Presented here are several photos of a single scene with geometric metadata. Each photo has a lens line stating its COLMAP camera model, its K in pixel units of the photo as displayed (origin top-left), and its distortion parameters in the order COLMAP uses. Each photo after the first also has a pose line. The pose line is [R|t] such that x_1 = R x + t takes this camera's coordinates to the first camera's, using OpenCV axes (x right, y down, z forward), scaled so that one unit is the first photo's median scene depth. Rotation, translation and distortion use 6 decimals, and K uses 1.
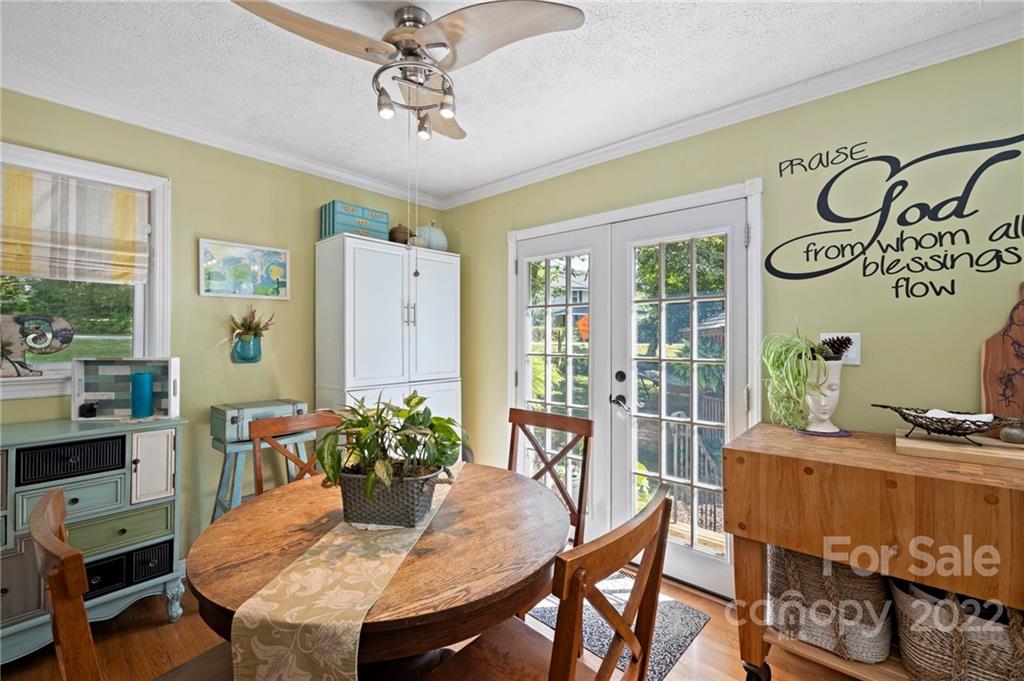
lens RADIAL K [[431.3, 0, 511.9], [0, 431.3, 337.0], [0, 0, 1]] dist [0.003330, -0.000288]
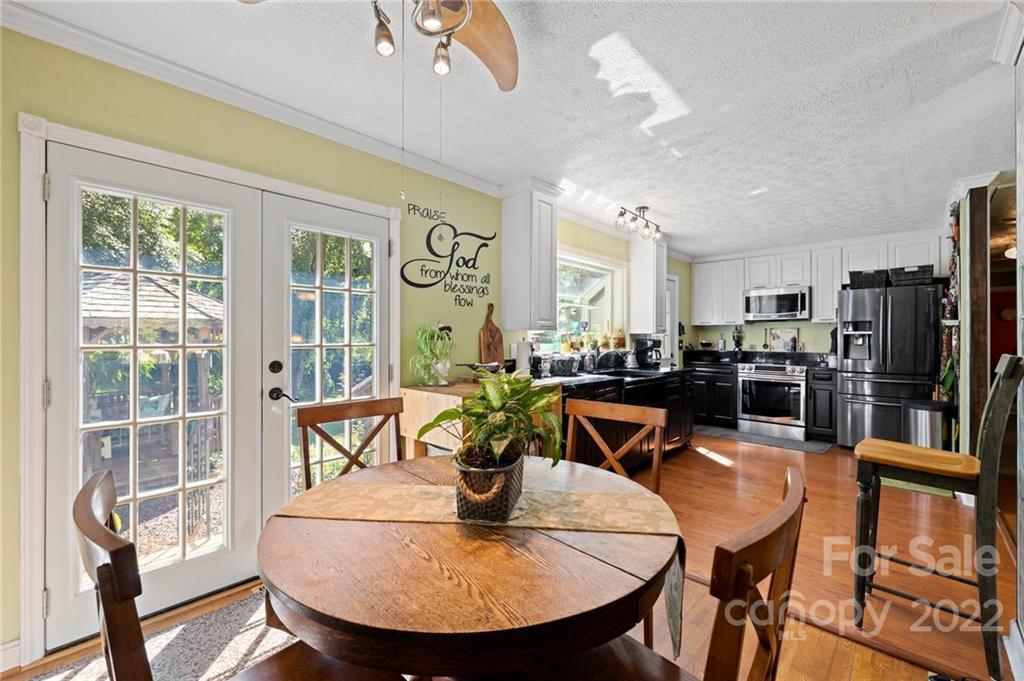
lens RADIAL K [[431.3, 0, 512.0], [0, 431.3, 339.8], [0, 0, 1]] dist [0.003330, -0.000288]
pose [[0.026719, -0.005537, 0.999628, -0.811617], [-0.002899, 0.999980, 0.005617, 0.037617], [-0.999639, -0.003048, 0.026703, 0.629460]]
